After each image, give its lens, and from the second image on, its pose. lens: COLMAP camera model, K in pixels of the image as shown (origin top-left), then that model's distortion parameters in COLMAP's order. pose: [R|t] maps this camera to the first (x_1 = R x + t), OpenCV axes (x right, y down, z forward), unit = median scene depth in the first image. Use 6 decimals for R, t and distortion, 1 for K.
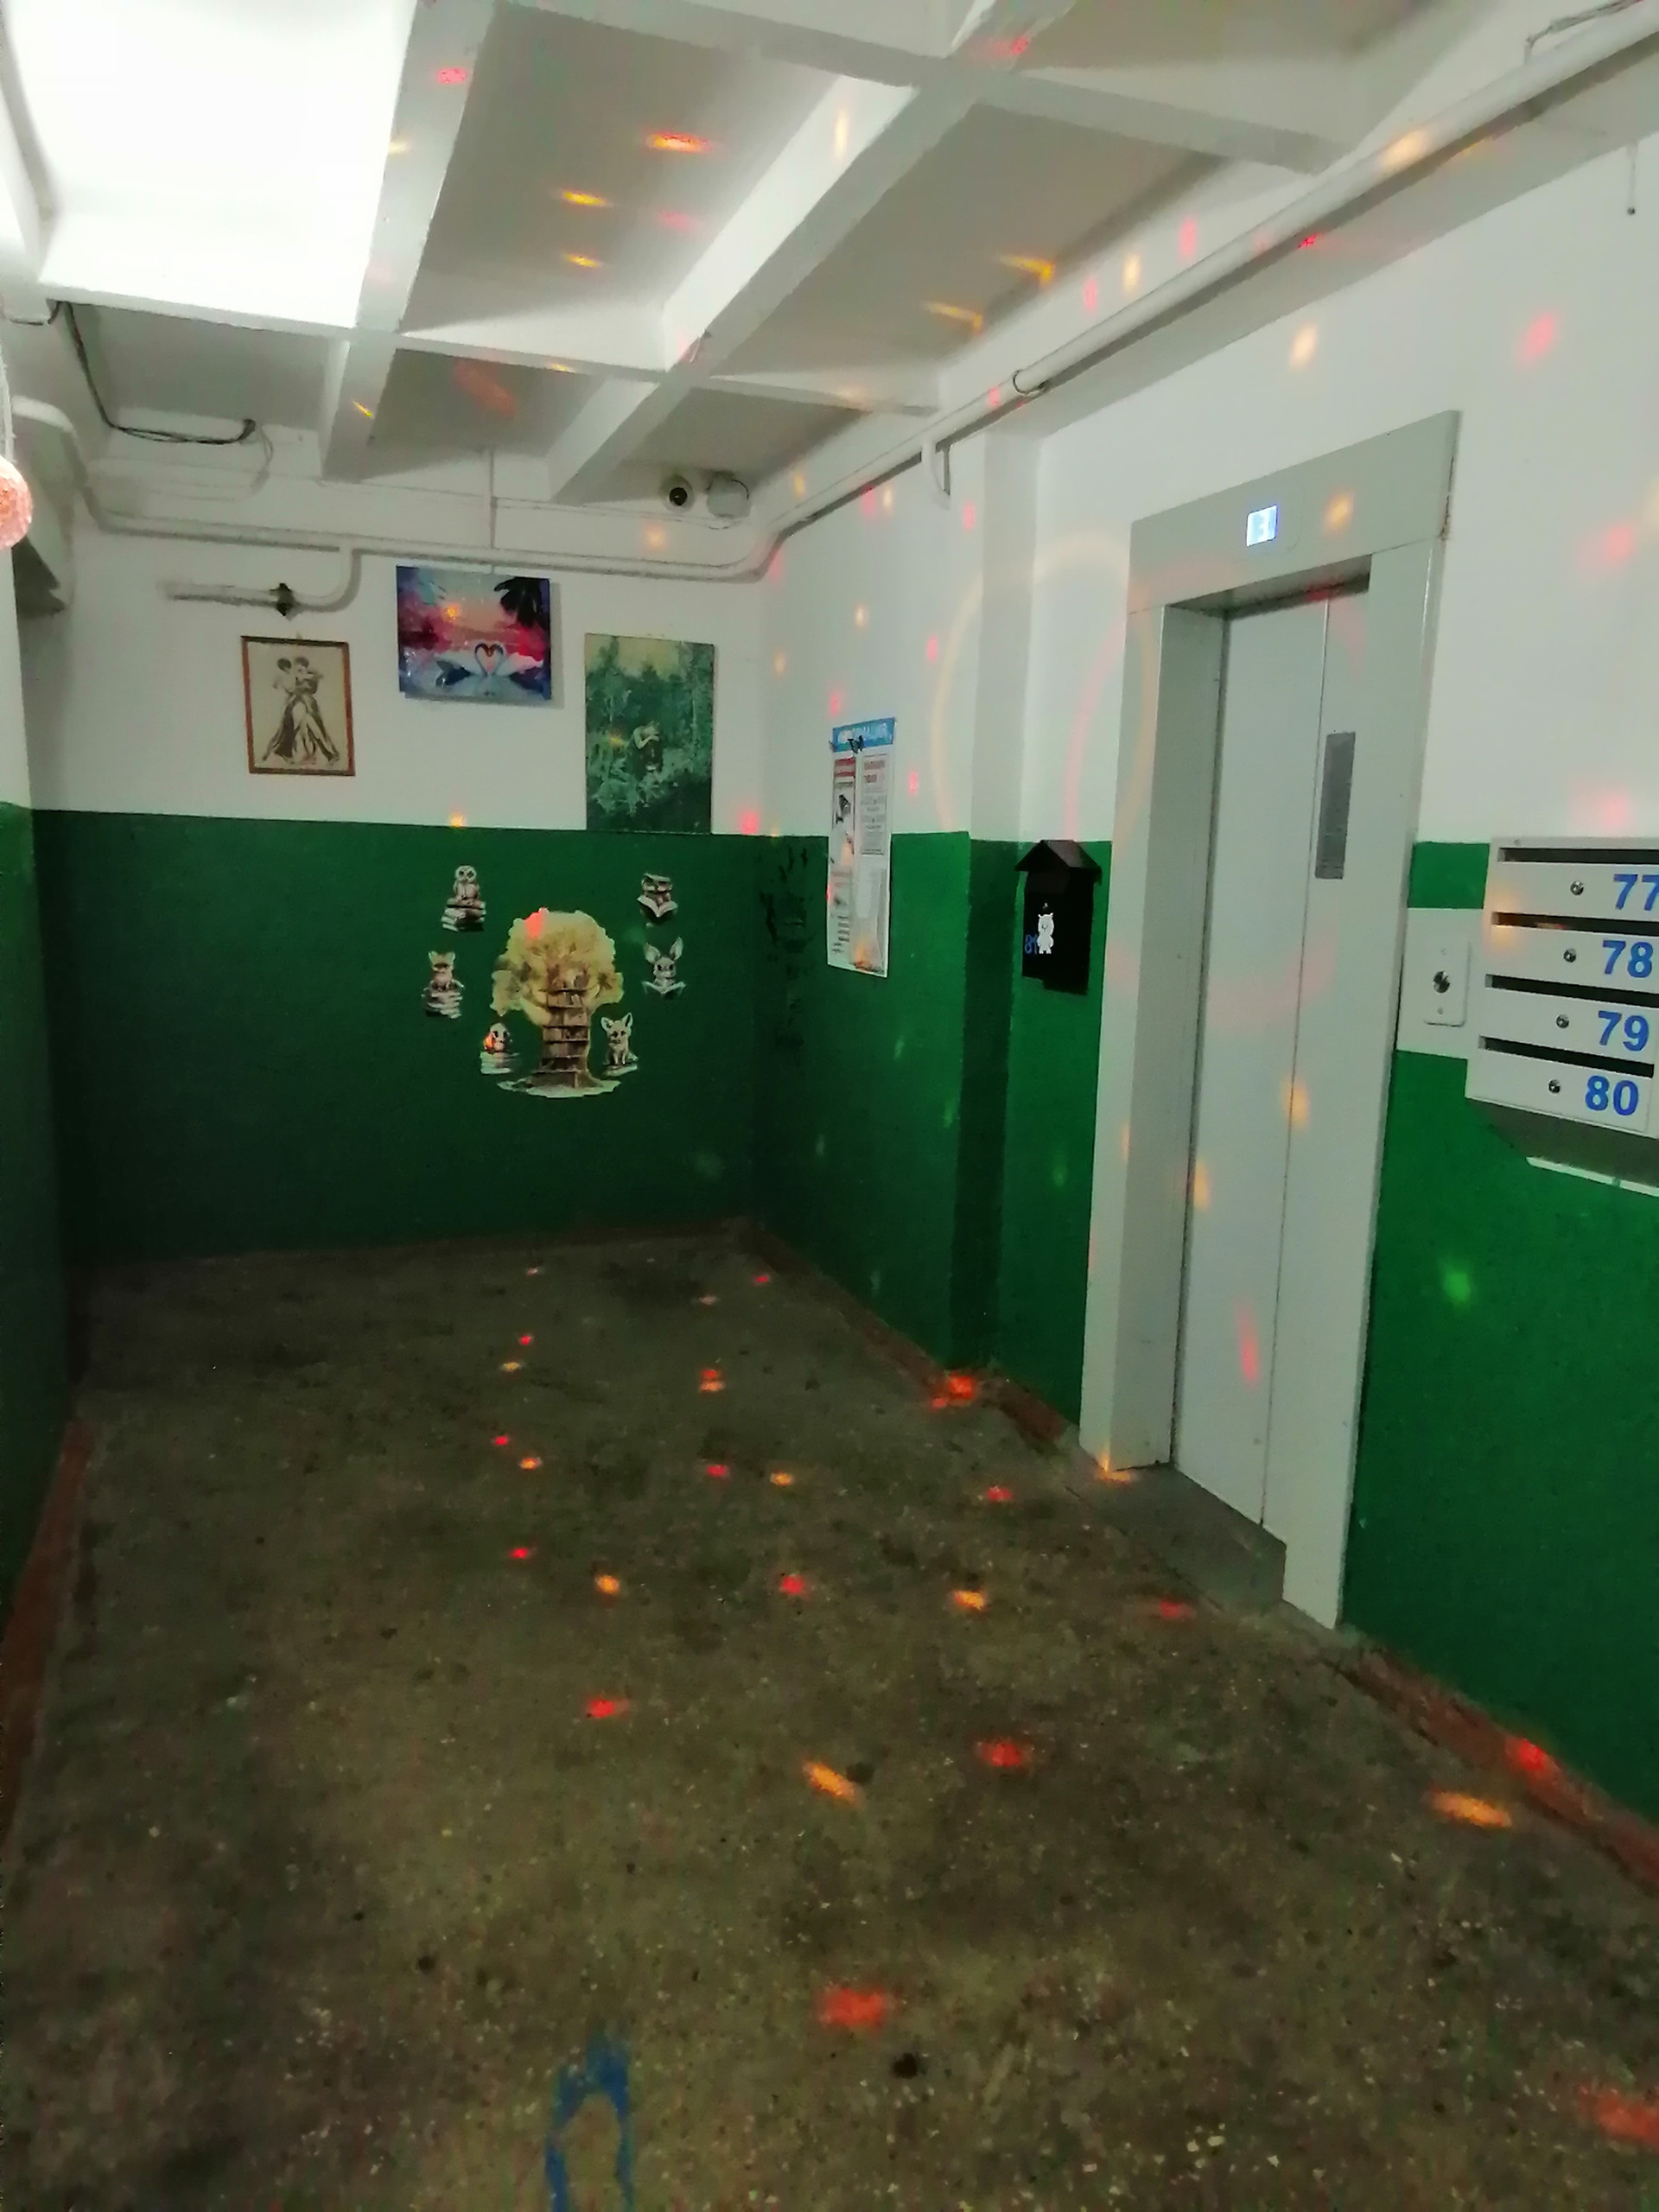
lens RADIAL K [[1474.7, 0, 822.7], [0, 1474.7, 1100.8], [0, 0, 1]] dist [0.025803, 0.002054]
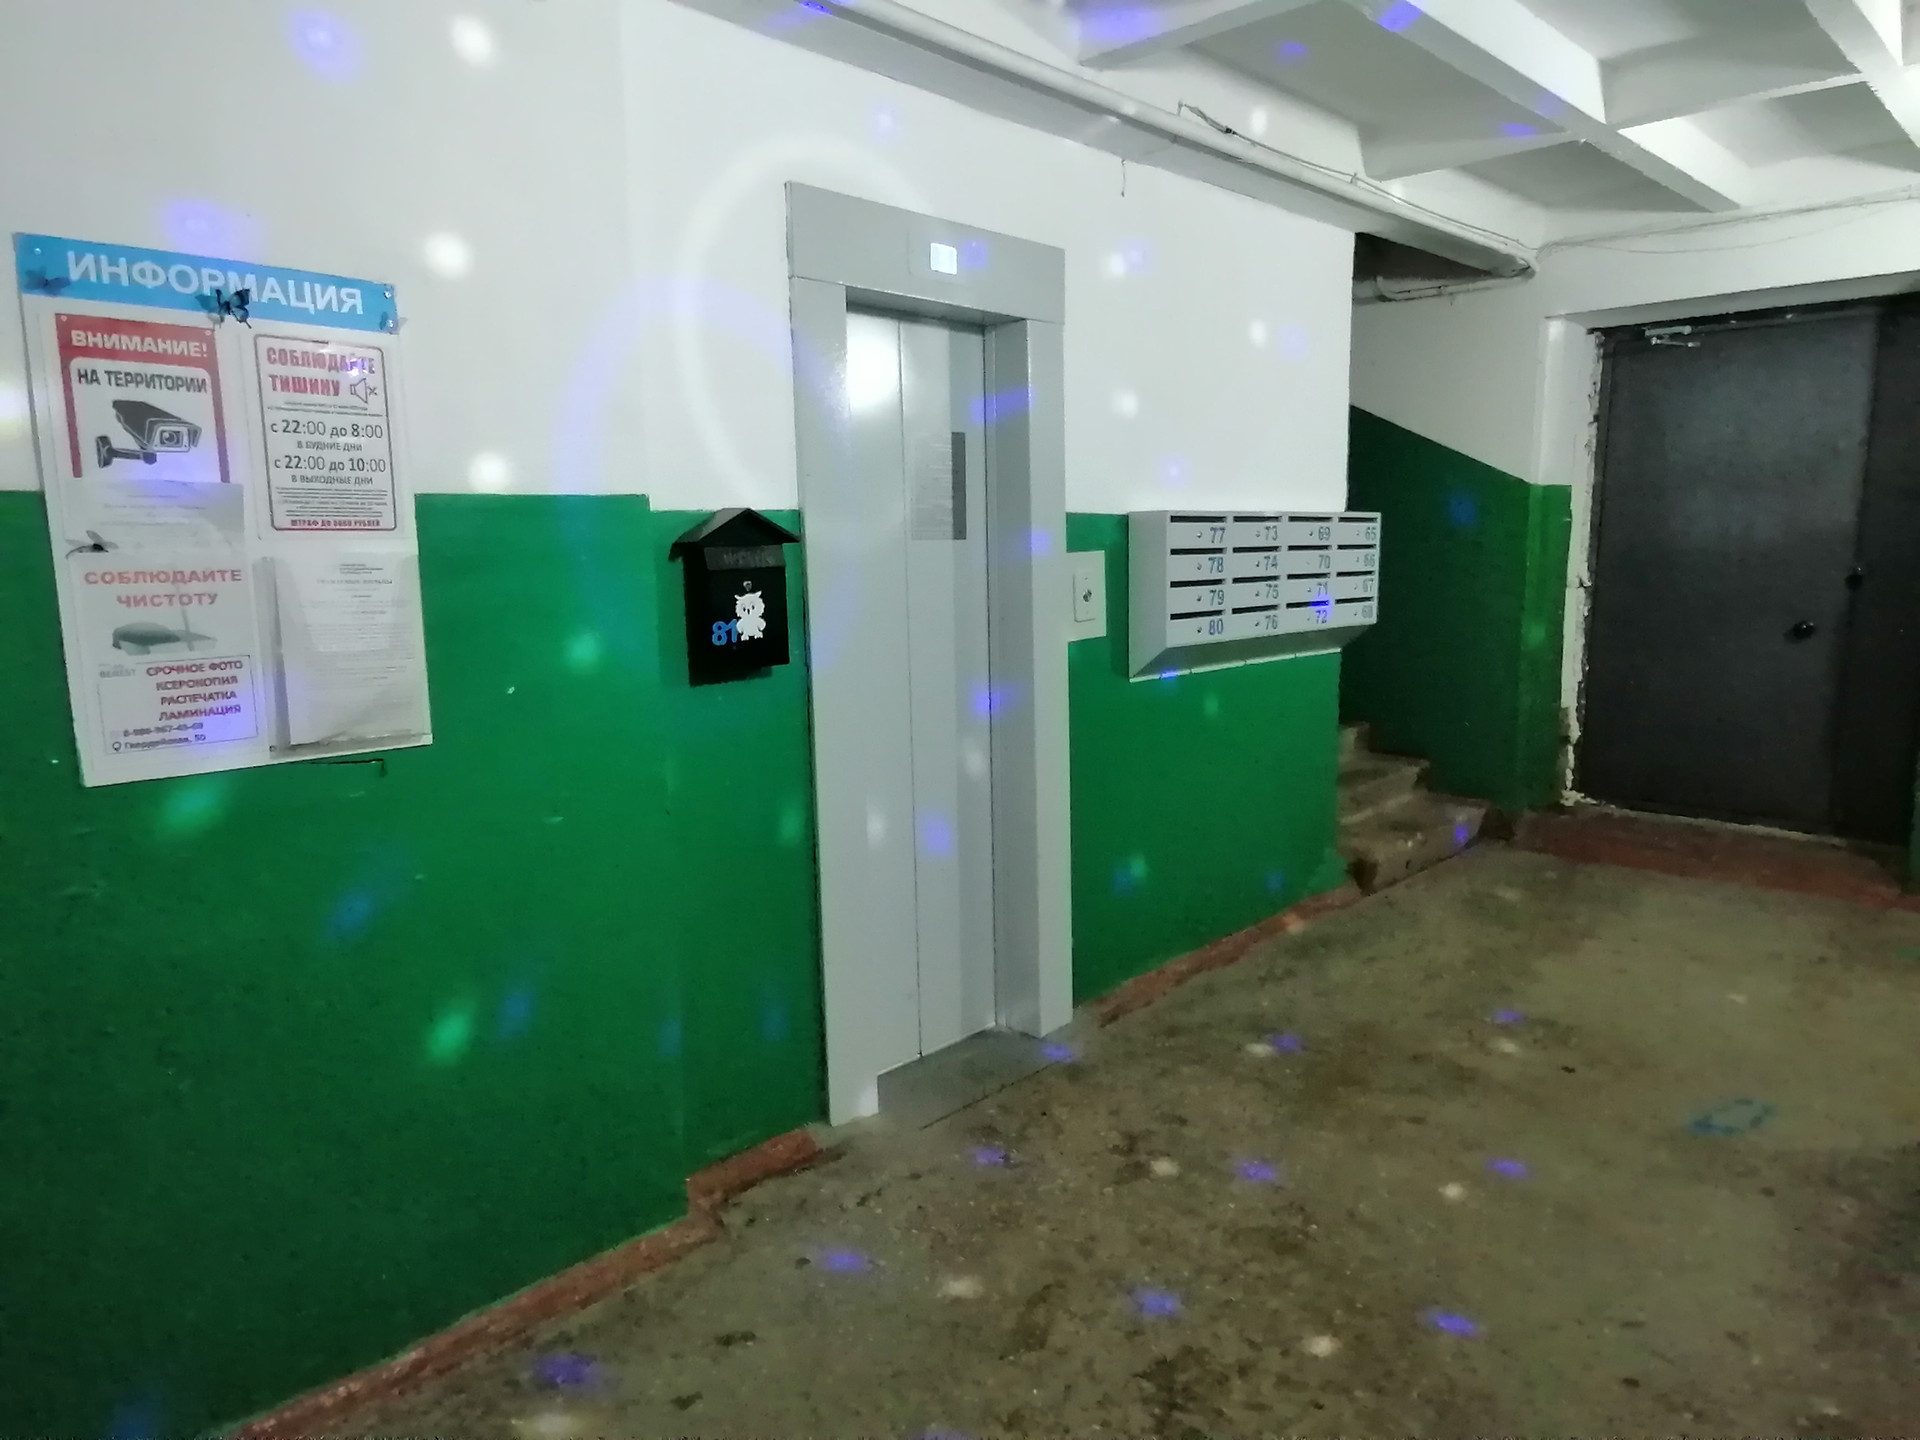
lens RADIAL K [[1280.1, 0, 956.0], [0, 1280.1, 727.6], [0, 0, 1]] dist [0.025803, 0.002054]
pose [[-0.431226, -0.148095, 0.890007, -0.761403], [0.154548, 0.959733, 0.234579, -0.273473], [-0.888909, 0.238705, -0.390974, 1.579960]]
